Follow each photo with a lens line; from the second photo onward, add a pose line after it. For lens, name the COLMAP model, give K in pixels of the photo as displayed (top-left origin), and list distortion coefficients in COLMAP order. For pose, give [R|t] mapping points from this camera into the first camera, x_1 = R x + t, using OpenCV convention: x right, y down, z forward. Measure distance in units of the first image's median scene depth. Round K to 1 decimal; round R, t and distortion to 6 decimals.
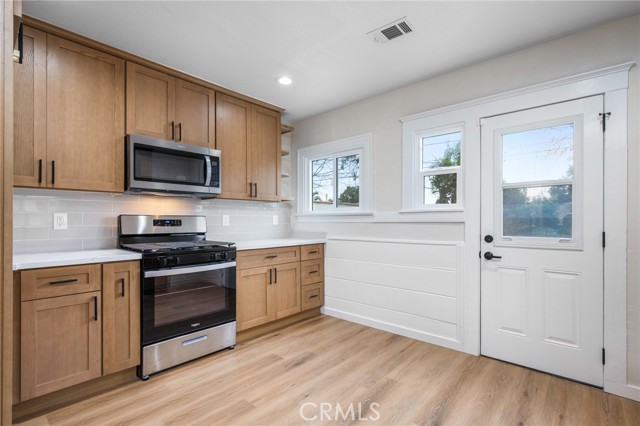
lens RADIAL K [[296.5, 0, 321.3], [0, 296.5, 217.8], [0, 0, 1]] dist [0.002528, 0.000526]
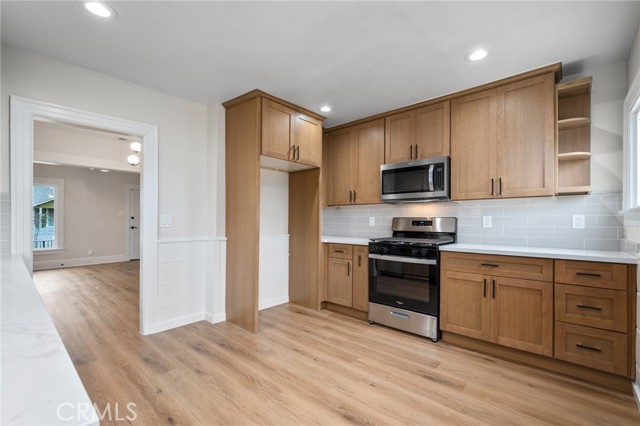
lens RADIAL K [[277.7, 0, 321.6], [0, 277.7, 217.1], [0, 0, 1]] dist [-0.008161, -0.000085]
pose [[0.004674, -0.011661, -0.999921, 0.704535], [0.006434, 0.999912, -0.011631, 0.002229], [0.999968, -0.006379, 0.004749, 0.599841]]
